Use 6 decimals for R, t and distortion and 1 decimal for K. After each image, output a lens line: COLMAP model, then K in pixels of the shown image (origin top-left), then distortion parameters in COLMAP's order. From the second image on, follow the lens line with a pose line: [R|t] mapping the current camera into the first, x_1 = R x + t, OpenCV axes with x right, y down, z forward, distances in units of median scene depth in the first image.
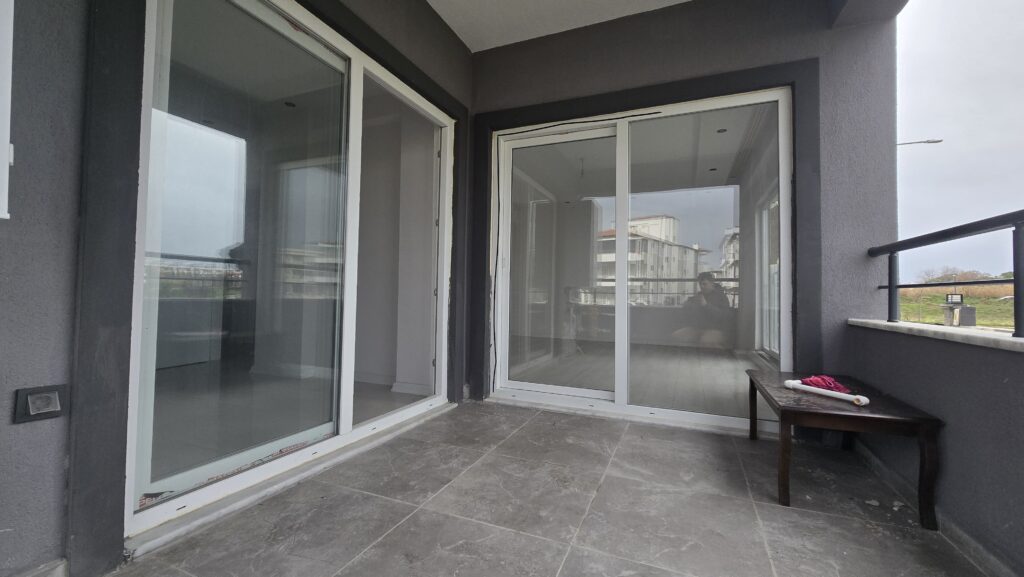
lens RADIAL K [[418.2, 0, 509.3], [0, 418.2, 281.0], [0, 0, 1]] dist [-0.003960, 0.000196]
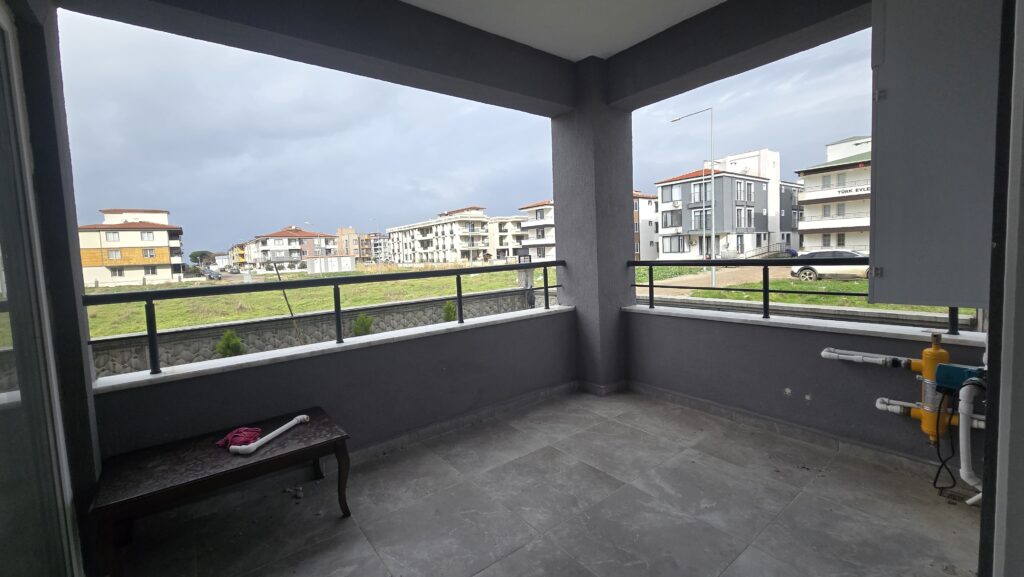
lens RADIAL K [[418.2, 0, 509.3], [0, 418.2, 281.0], [0, 0, 1]] dist [-0.003960, 0.000196]
pose [[-0.875660, -0.016166, 0.482657, -0.330654], [0.010169, 0.998601, 0.051897, -0.201530], [-0.482821, 0.050353, -0.874270, 1.883617]]
